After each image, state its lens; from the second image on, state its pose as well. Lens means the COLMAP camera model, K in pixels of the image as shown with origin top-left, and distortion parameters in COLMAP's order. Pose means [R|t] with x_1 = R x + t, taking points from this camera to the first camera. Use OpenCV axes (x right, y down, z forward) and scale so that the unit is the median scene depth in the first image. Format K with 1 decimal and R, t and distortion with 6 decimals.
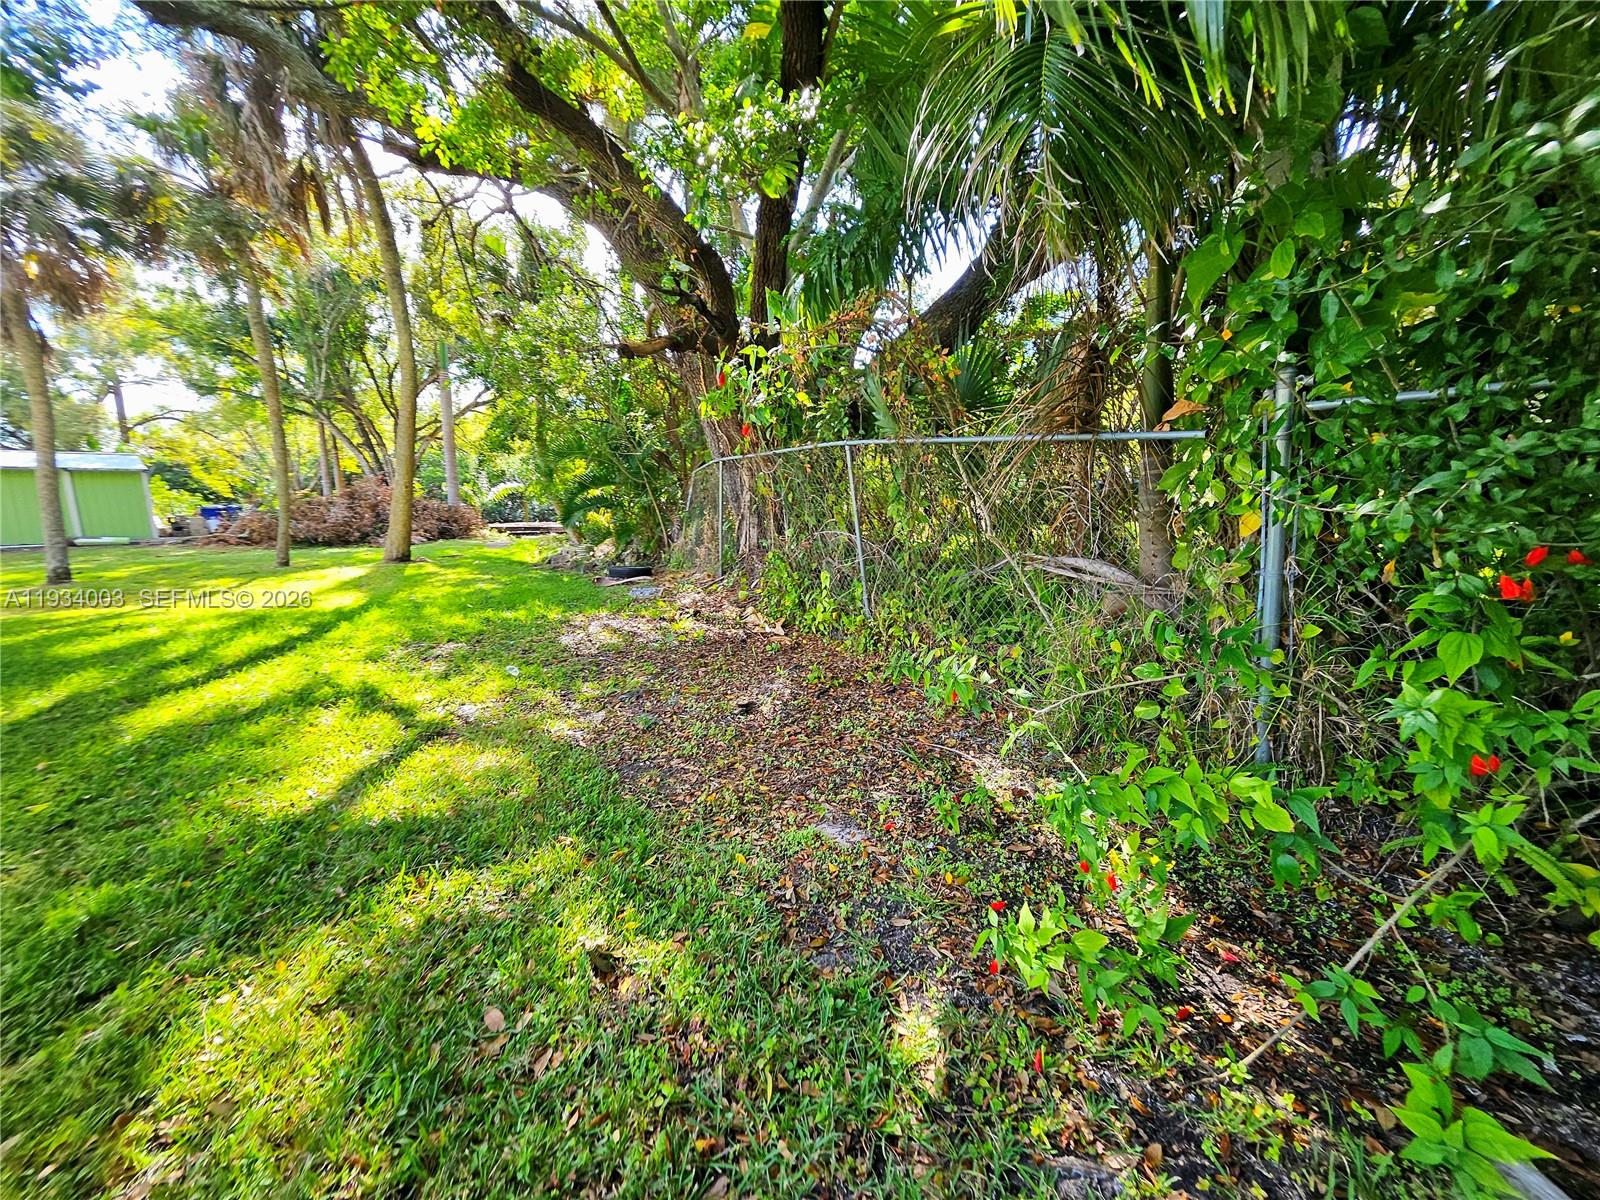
lens RADIAL K [[604.0, 0, 784.4], [0, 604.0, 597.4], [0, 0, 1]] dist [-0.014478, -0.000218]
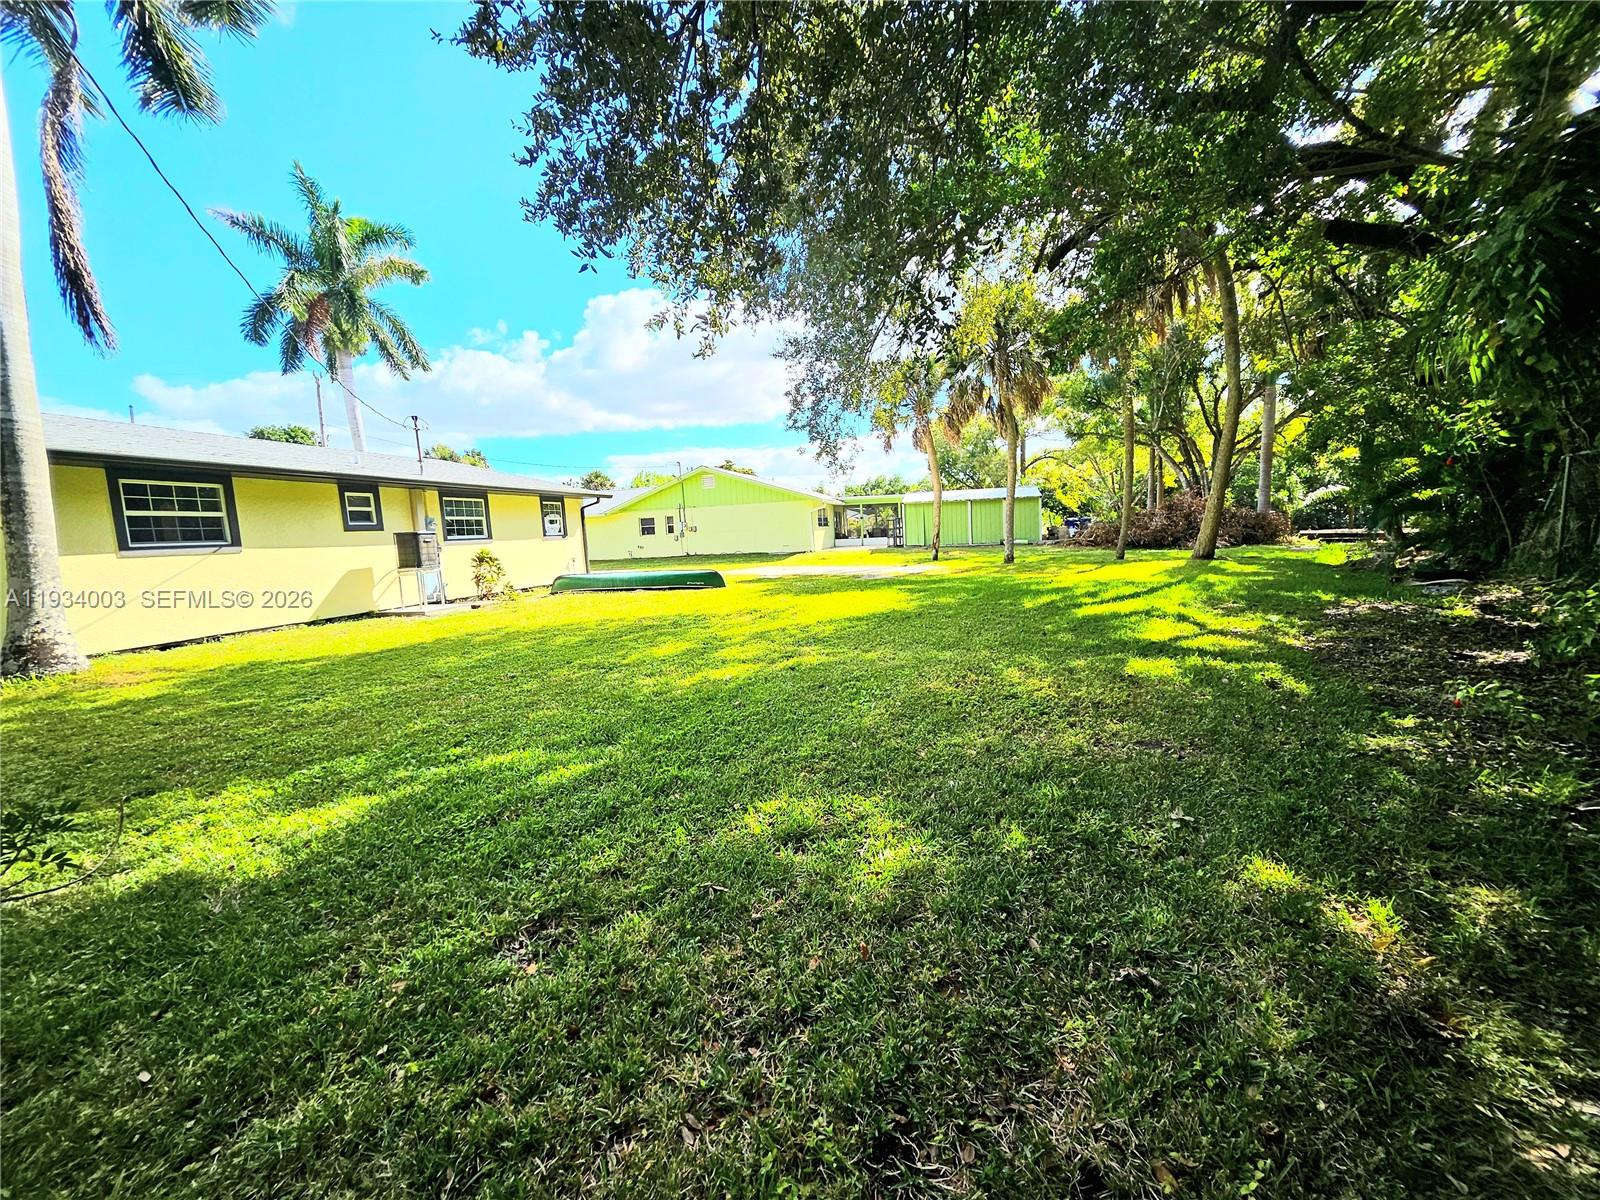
lens RADIAL K [[604.0, 0, 789.2], [0, 604.0, 604.1], [0, 0, 1]] dist [-0.014478, -0.000218]
pose [[0.390775, 0.101438, -0.914880, 0.103069], [-0.106683, 0.992203, 0.064443, 0.027165], [0.914283, 0.072419, 0.398549, -0.167076]]
